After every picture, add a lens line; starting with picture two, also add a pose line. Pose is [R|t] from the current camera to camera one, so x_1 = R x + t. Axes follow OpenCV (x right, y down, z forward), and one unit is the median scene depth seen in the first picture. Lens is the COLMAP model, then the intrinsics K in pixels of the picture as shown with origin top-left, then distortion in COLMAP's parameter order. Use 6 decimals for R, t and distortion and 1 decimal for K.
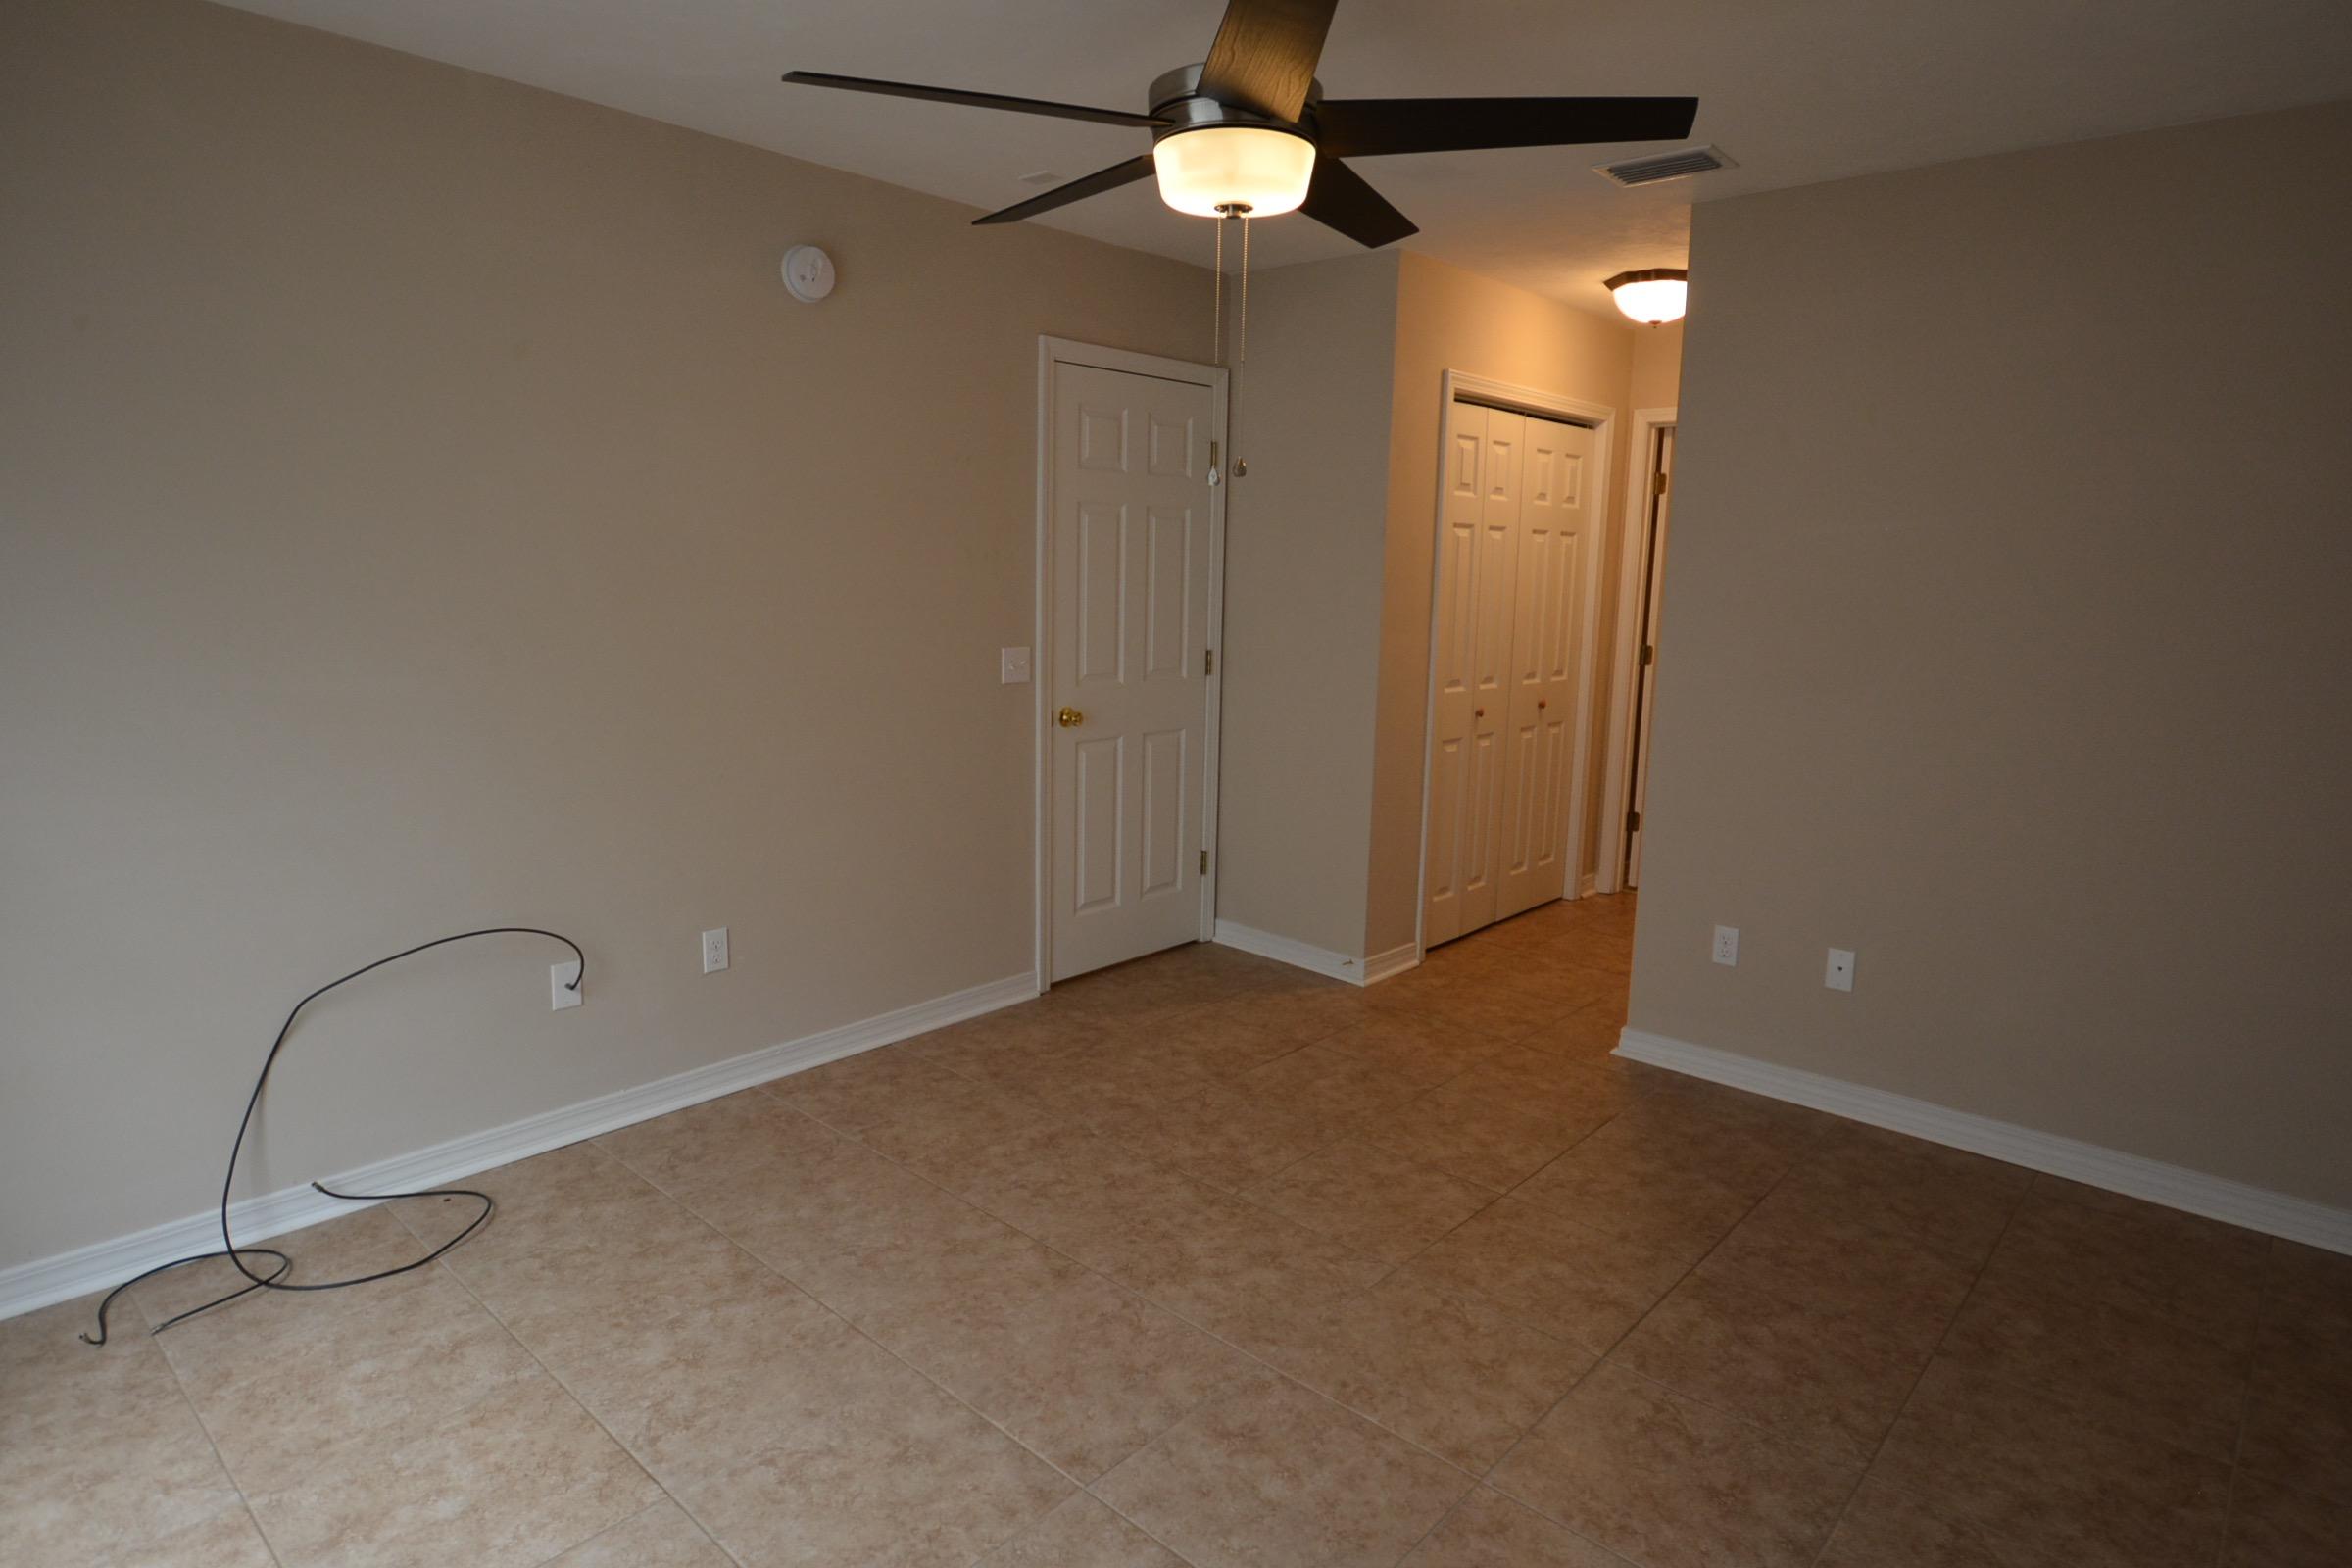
lens RADIAL K [[1301.2, 0, 1194.1], [0, 1301.2, 784.0], [0, 0, 1]] dist [-0.003615, 0.000450]
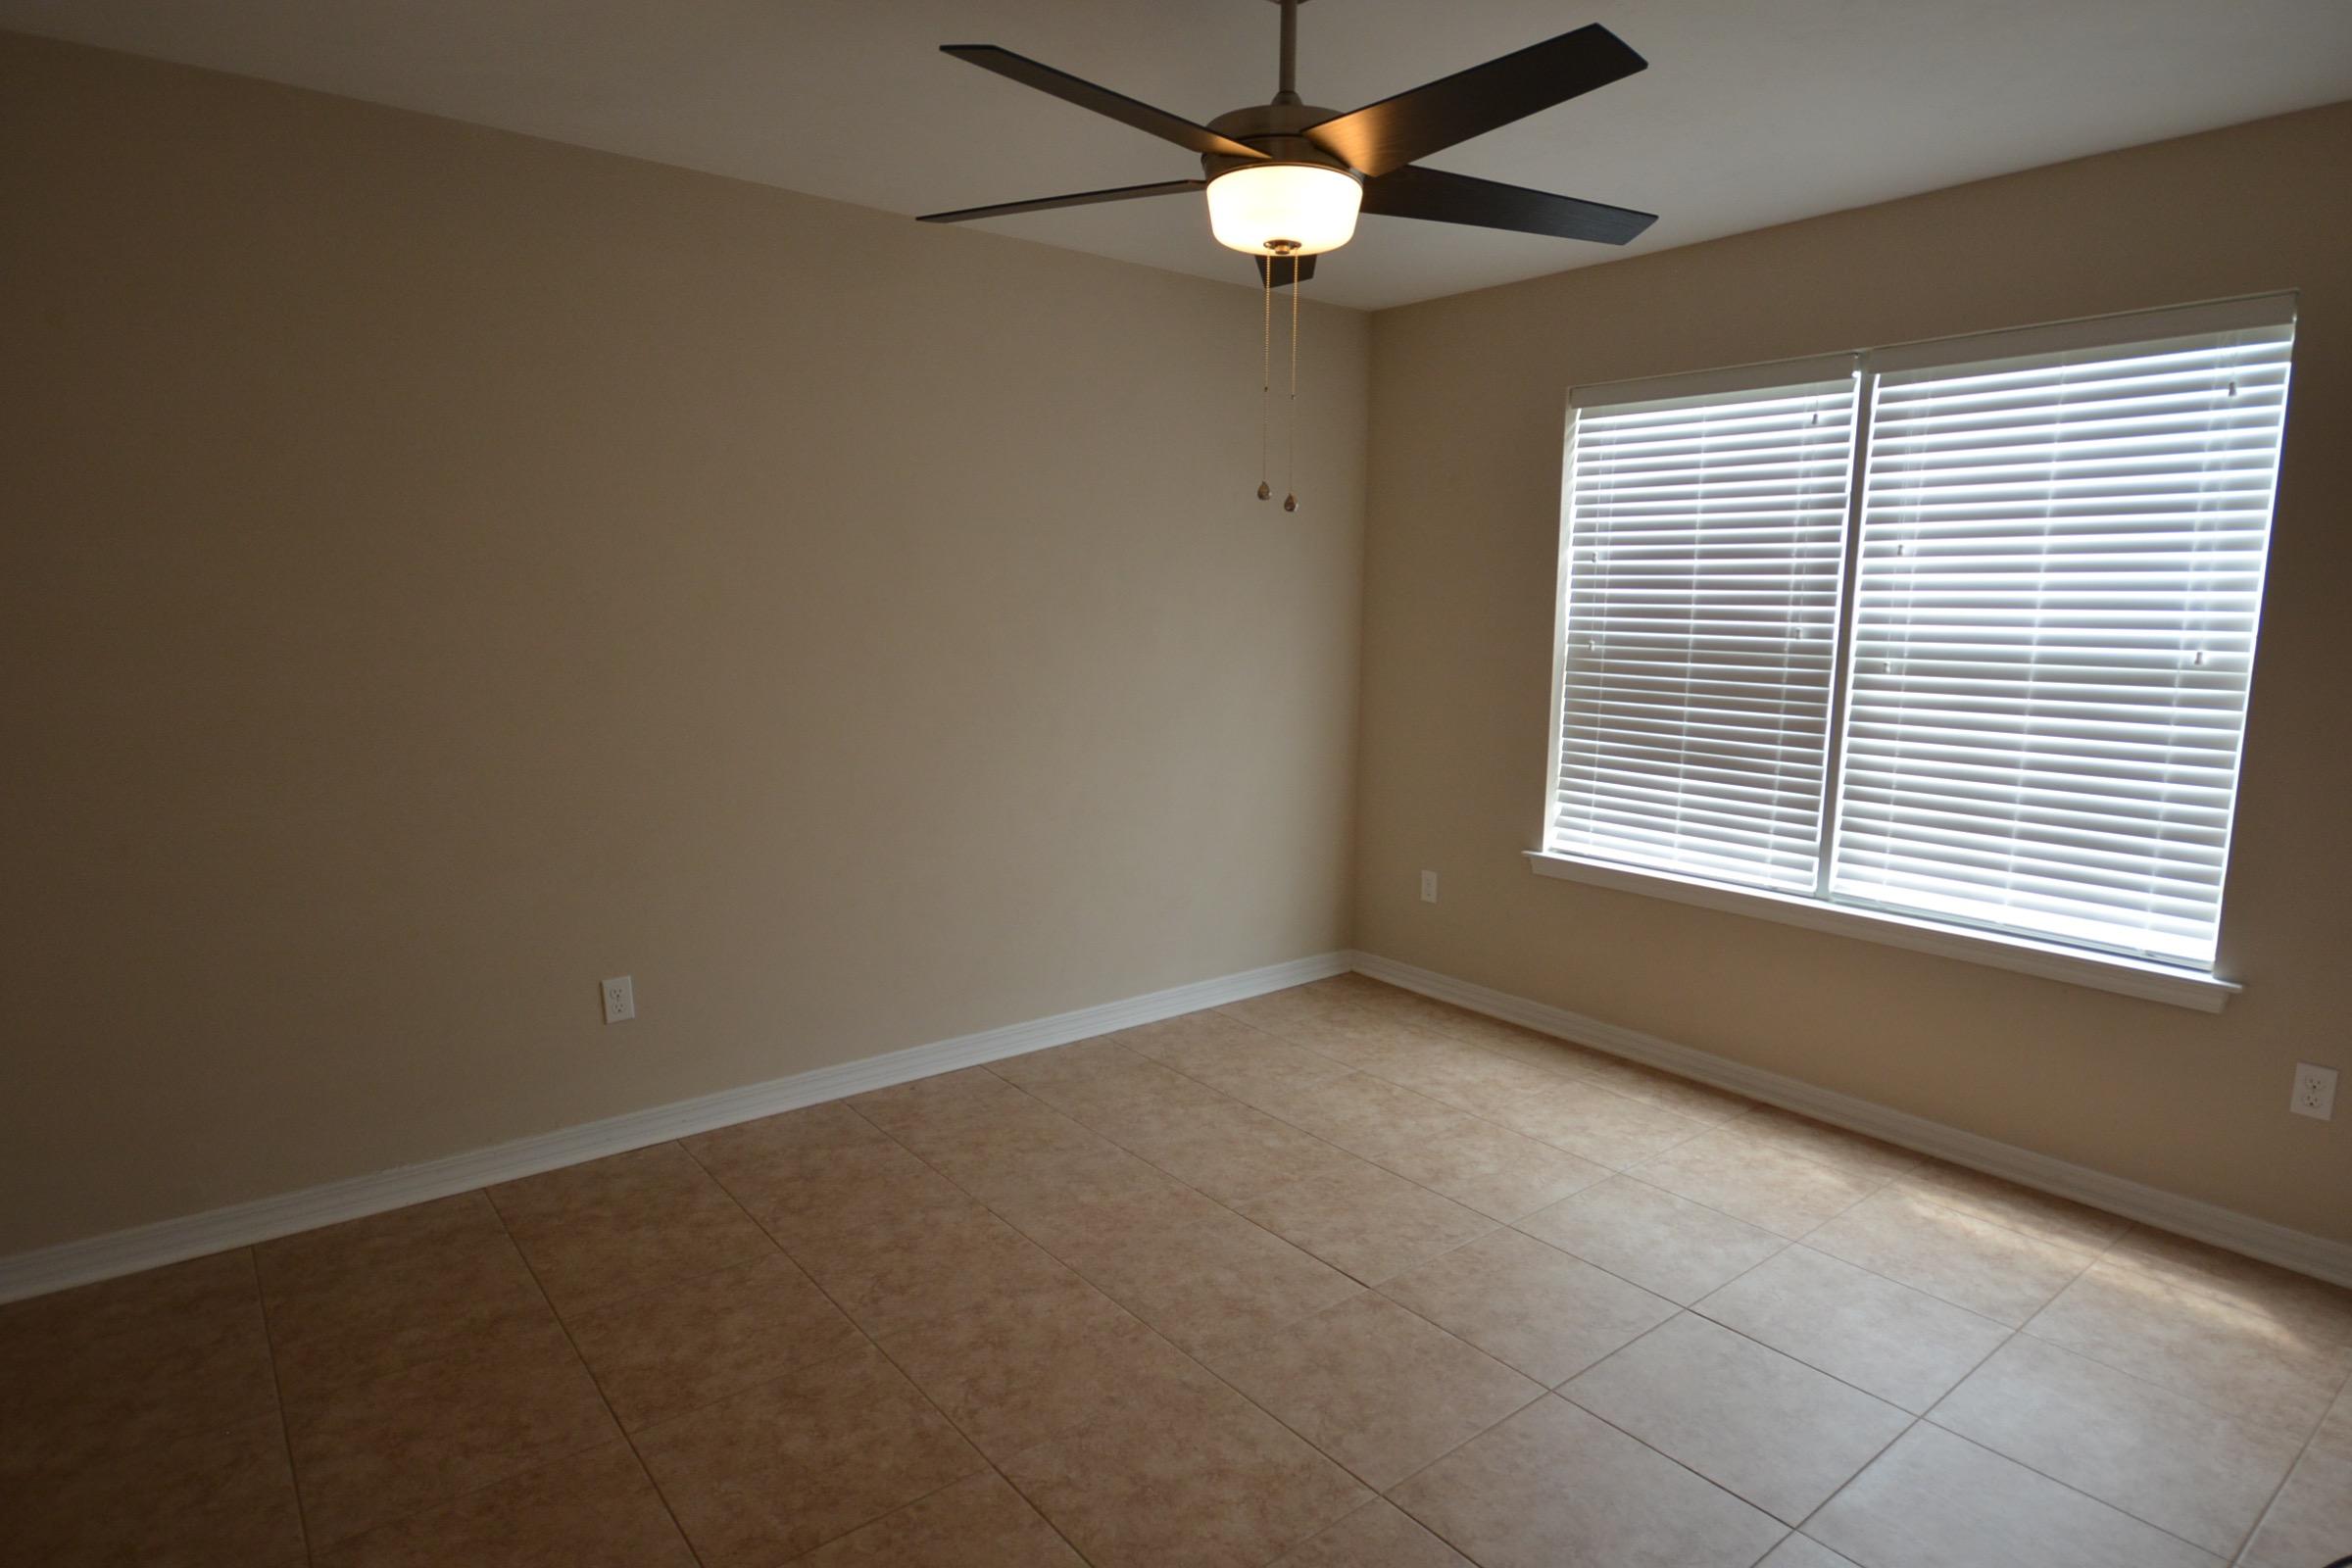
lens RADIAL K [[1301.2, 0, 1194.1], [0, 1301.2, 784.0], [0, 0, 1]] dist [-0.003615, 0.000450]
pose [[-0.986121, -0.055860, 0.156347, -0.056780], [-0.004249, 0.949882, 0.312580, -0.234090], [-0.165972, 0.307578, -0.936936, 1.383643]]
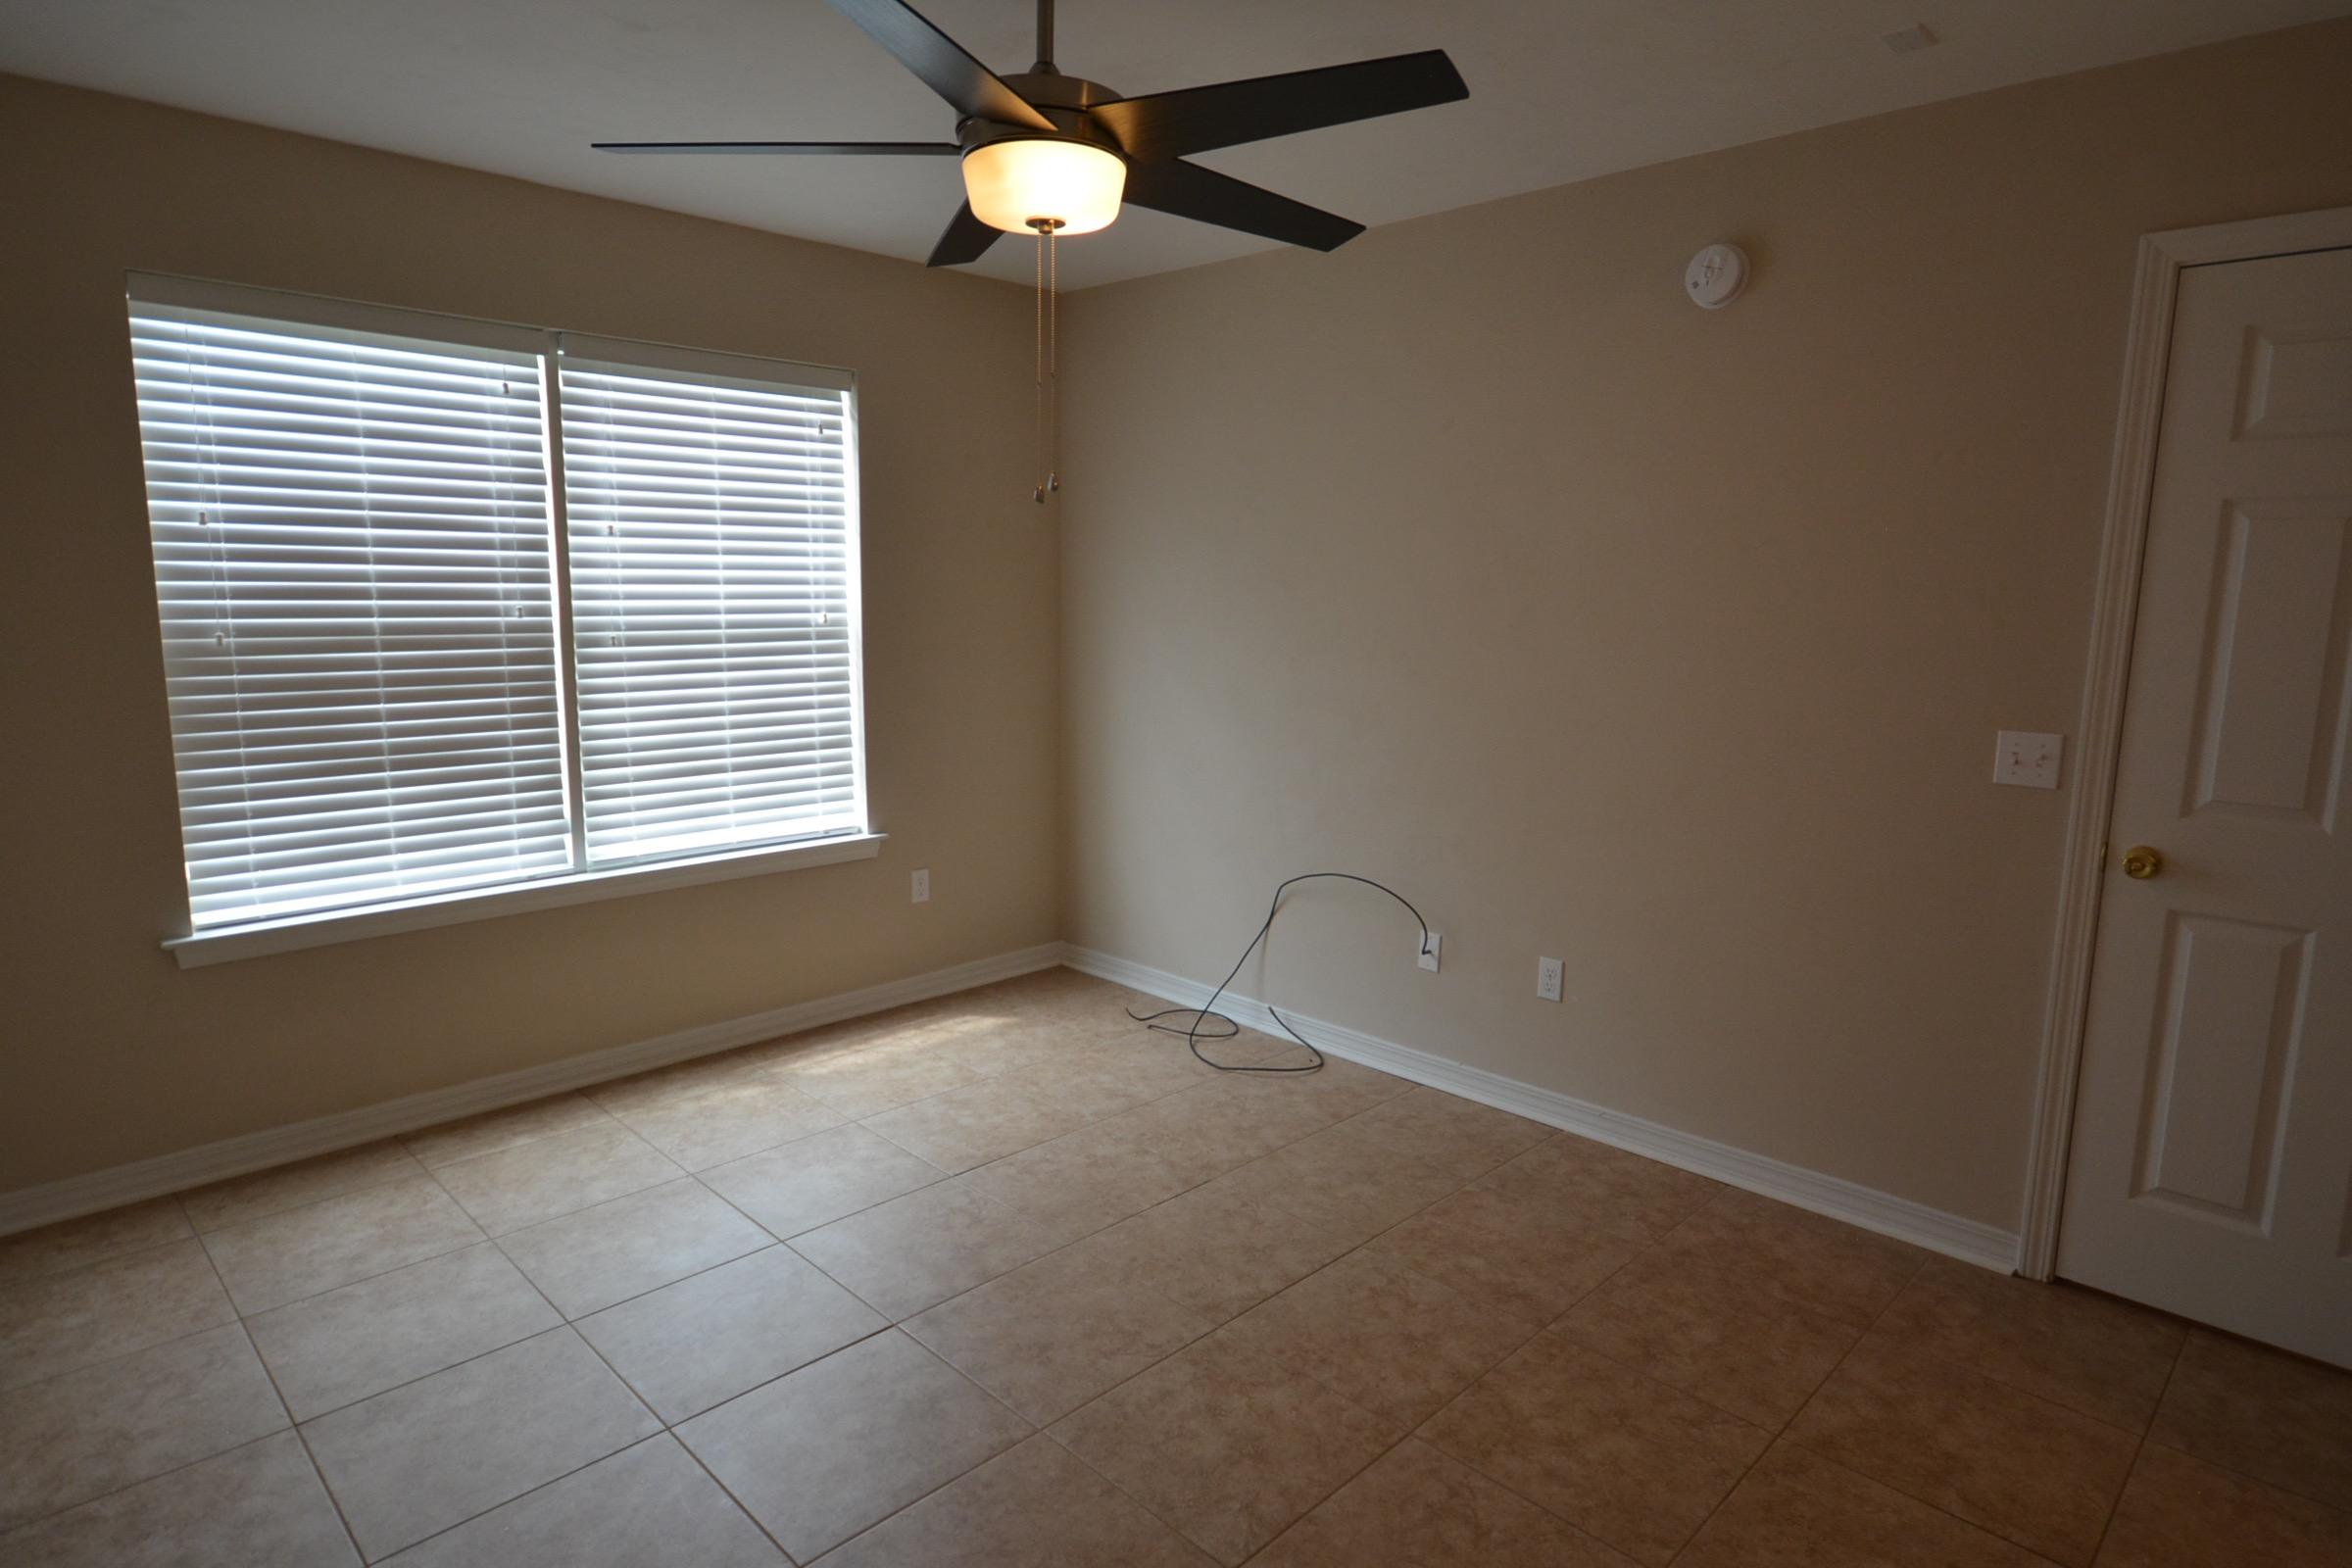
lens RADIAL K [[1301.2, 0, 1194.1], [0, 1301.2, 784.0], [0, 0, 1]] dist [-0.003615, 0.000450]
pose [[-0.047658, 0.130579, -0.990292, 0.695143], [-0.185083, 0.973096, 0.137219, -0.119020], [0.981567, 0.189825, -0.022207, 0.793316]]
